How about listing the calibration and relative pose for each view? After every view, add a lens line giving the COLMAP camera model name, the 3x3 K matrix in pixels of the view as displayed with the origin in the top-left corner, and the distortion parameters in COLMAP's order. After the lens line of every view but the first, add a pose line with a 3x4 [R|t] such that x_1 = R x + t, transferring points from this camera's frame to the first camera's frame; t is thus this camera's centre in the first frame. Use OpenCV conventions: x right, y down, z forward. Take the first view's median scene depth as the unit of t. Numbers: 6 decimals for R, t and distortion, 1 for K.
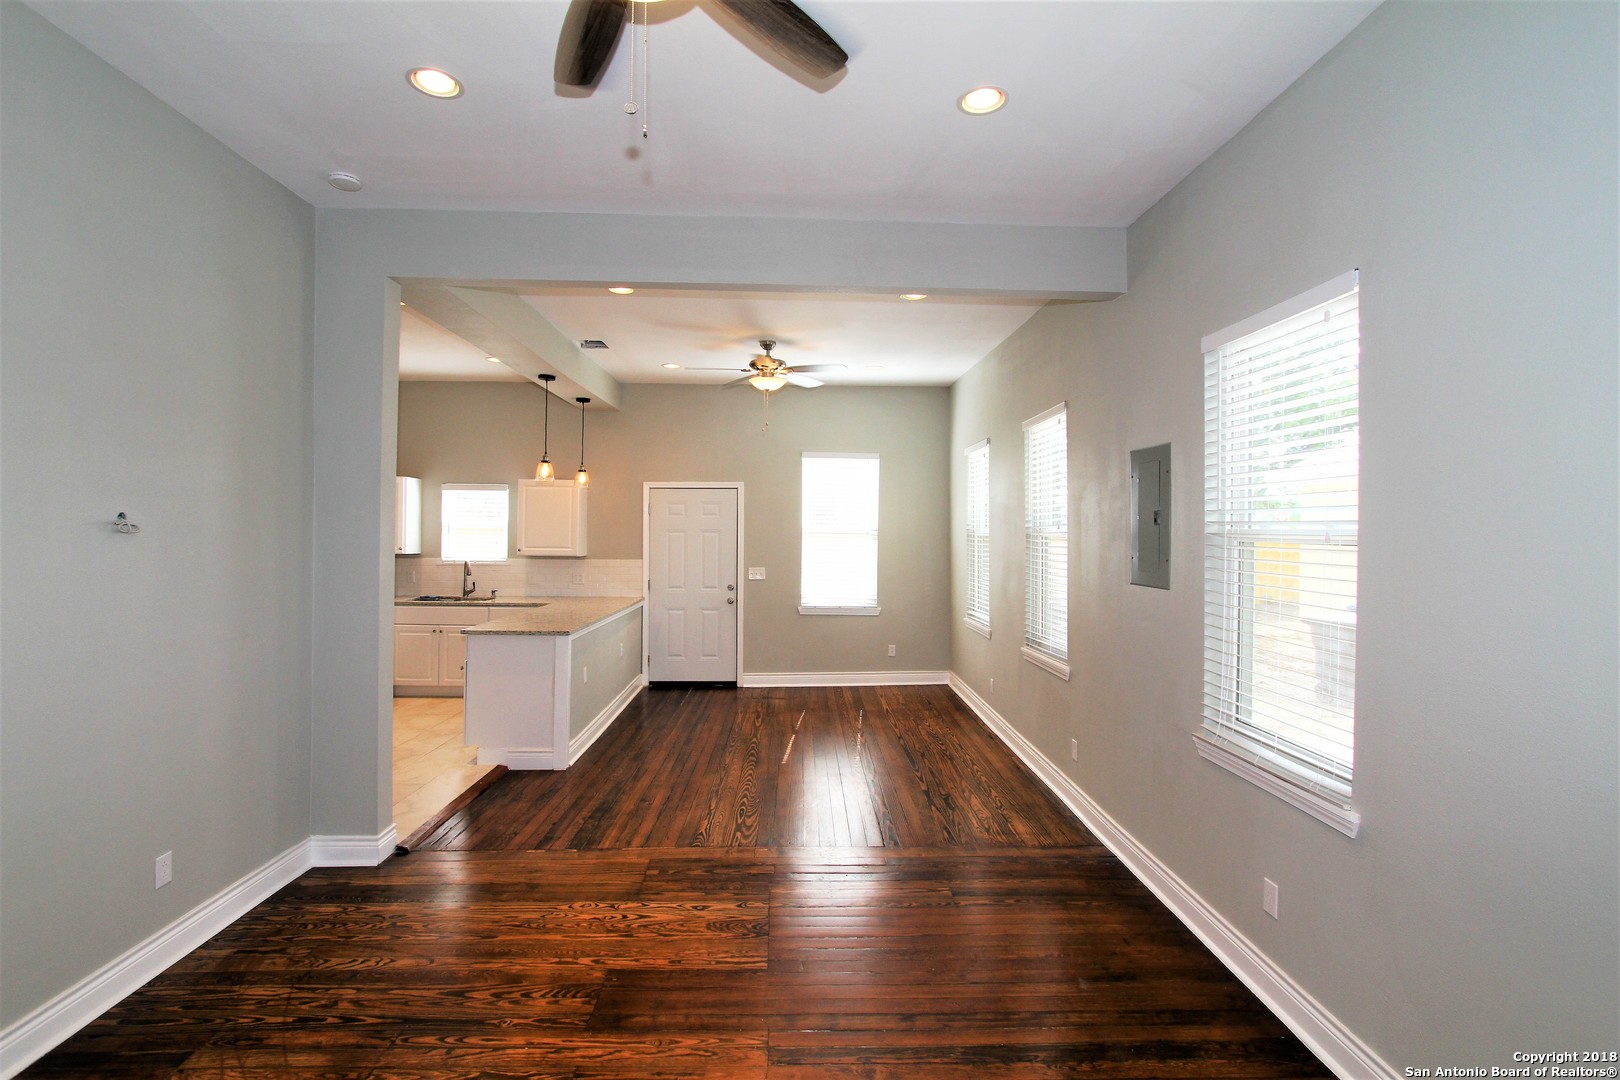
lens RADIAL K [[744.5, 0, 810.4], [0, 744.5, 524.1], [0, 0, 1]] dist [-0.012237, -0.000075]
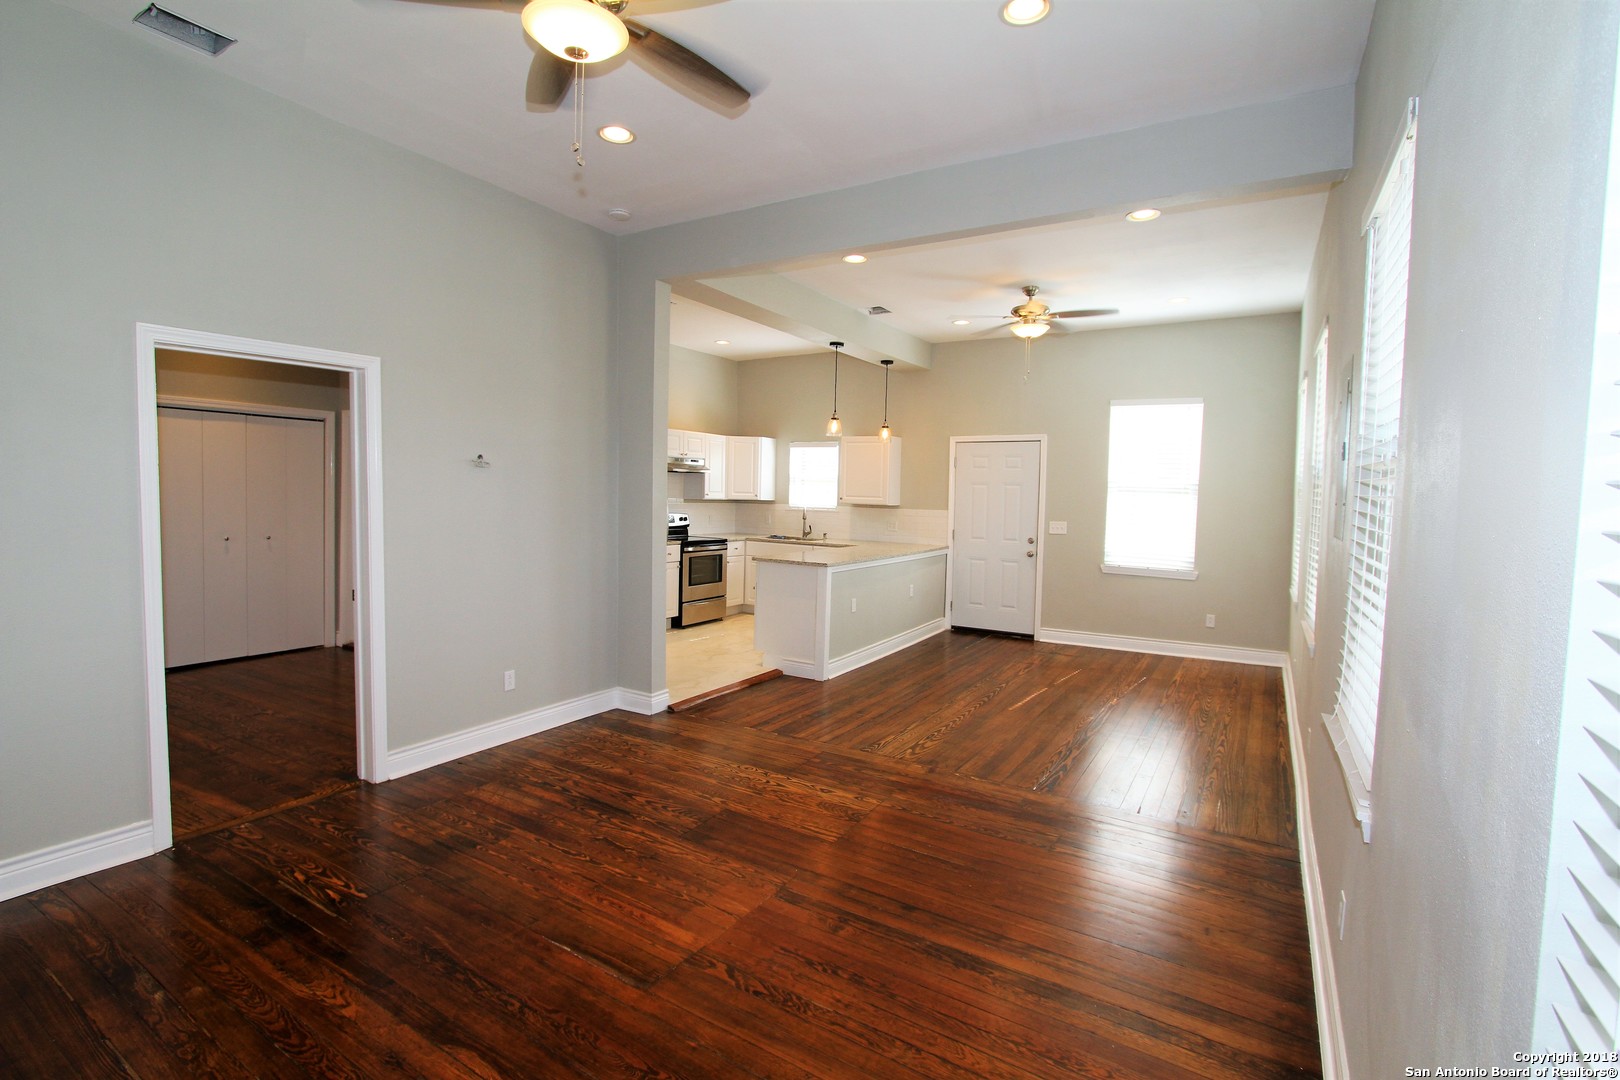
lens RADIAL K [[744.5, 0, 810.4], [0, 744.5, 524.1], [0, 0, 1]] dist [-0.012237, -0.000075]
pose [[0.836686, 0.036660, -0.546455, 0.247705], [-0.010290, 0.998633, 0.051239, 0.019568], [0.547587, -0.037248, 0.835920, 0.011093]]
